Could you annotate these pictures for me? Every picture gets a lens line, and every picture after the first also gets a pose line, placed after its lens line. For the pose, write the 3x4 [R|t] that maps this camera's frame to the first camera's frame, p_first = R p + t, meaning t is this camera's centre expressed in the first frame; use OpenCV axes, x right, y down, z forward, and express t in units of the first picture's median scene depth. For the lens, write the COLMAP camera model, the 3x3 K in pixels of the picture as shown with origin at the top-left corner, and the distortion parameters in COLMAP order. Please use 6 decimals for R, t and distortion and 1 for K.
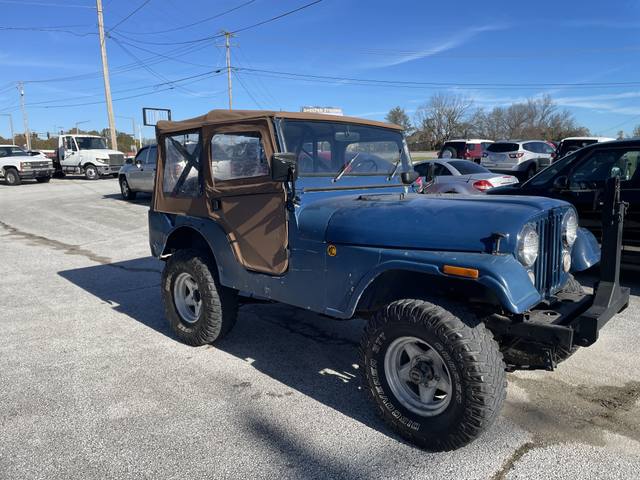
lens RADIAL K [[488.0, 0, 318.8], [0, 488.0, 237.6], [0, 0, 1]] dist [0.087127, -0.106792]
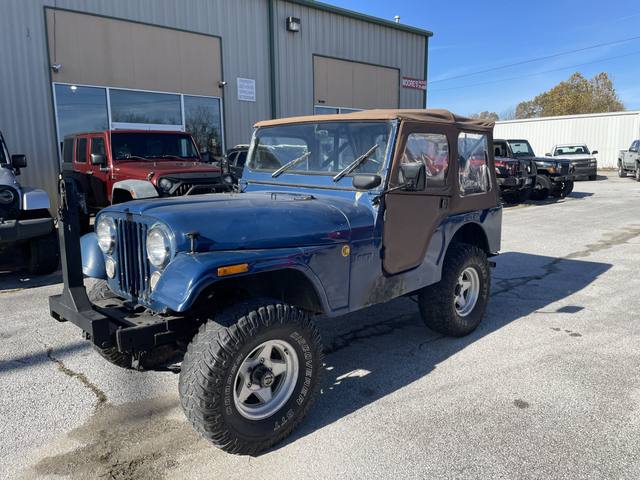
lens RADIAL K [[488.0, 0, 318.8], [0, 488.0, 237.6], [0, 0, 1]] dist [0.087127, -0.106792]
pose [[-0.056236, 0.194406, -0.979308, 0.930043], [-0.150062, 0.968072, 0.200793, -0.176946], [0.987076, 0.158249, -0.025267, 0.920060]]
